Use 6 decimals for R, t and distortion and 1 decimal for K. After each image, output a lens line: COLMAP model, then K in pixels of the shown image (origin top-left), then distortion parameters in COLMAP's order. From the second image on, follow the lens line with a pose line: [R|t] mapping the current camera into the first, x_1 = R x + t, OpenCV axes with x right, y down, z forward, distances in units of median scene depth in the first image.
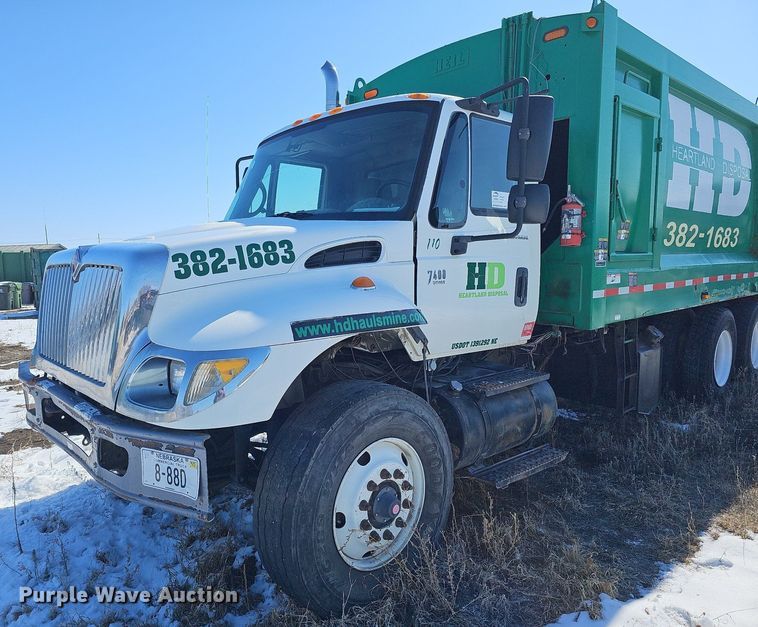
lens RADIAL K [[550.8, 0, 345.1], [0, 550.8, 302.5], [0, 0, 1]] dist [0.038775, -0.007478]
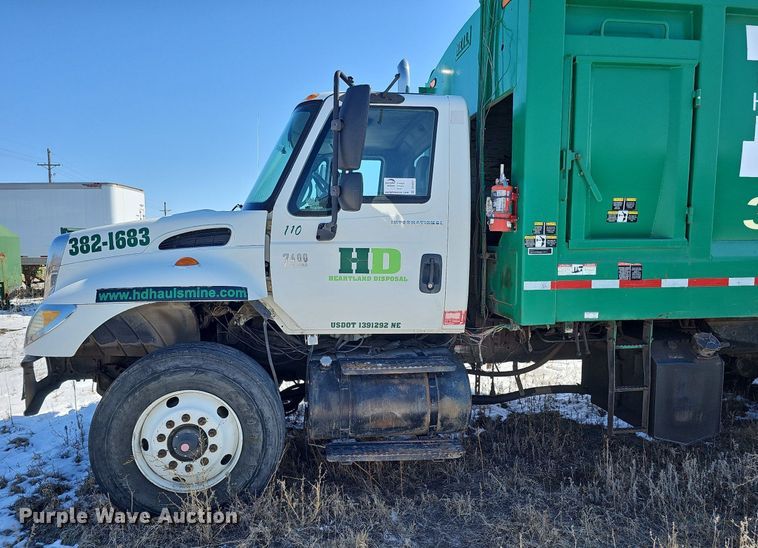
lens RADIAL K [[507.5, 0, 379.8], [0, 507.5, 288.3], [0, 0, 1]] dist [0.050237, -0.052353]
pose [[0.837104, 0.058518, -0.543905, 0.973596], [-0.050851, 0.998281, 0.029140, -0.031439], [0.544675, 0.003265, 0.838641, 0.262578]]
